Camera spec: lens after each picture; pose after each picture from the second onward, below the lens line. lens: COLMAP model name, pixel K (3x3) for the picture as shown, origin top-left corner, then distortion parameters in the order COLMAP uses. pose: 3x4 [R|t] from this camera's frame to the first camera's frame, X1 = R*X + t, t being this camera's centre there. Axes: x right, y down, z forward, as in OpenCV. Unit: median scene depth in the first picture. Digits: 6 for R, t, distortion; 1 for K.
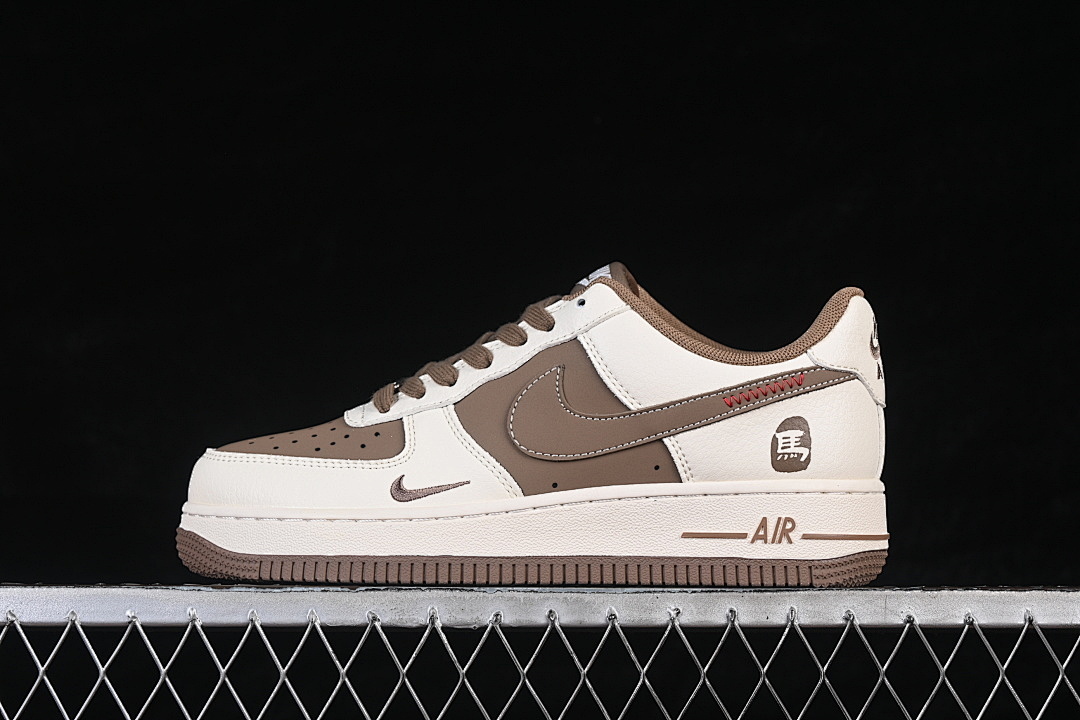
lens RADIAL K [[2319.6, 0, 540.0], [0, 2319.6, 360.0], [0, 0, 1]] dist [-0.033090, -0.466703]
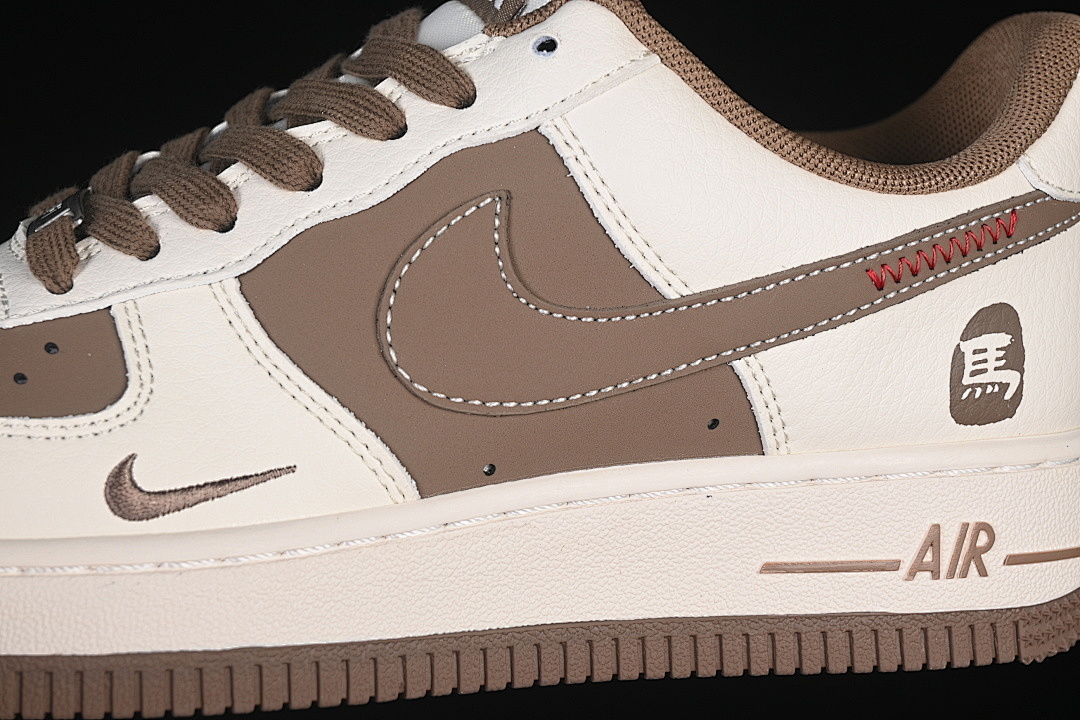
lens RADIAL K [[2319.6, 0, 540.0], [0, 2319.6, 360.0], [0, 0, 1]] dist [-0.033090, -0.466703]
pose [[0.950451, -0.032155, 0.309208, -0.119404], [-0.027007, 0.982336, 0.185168, -0.047593], [-0.309700, -0.184343, 0.932793, 0.596335]]
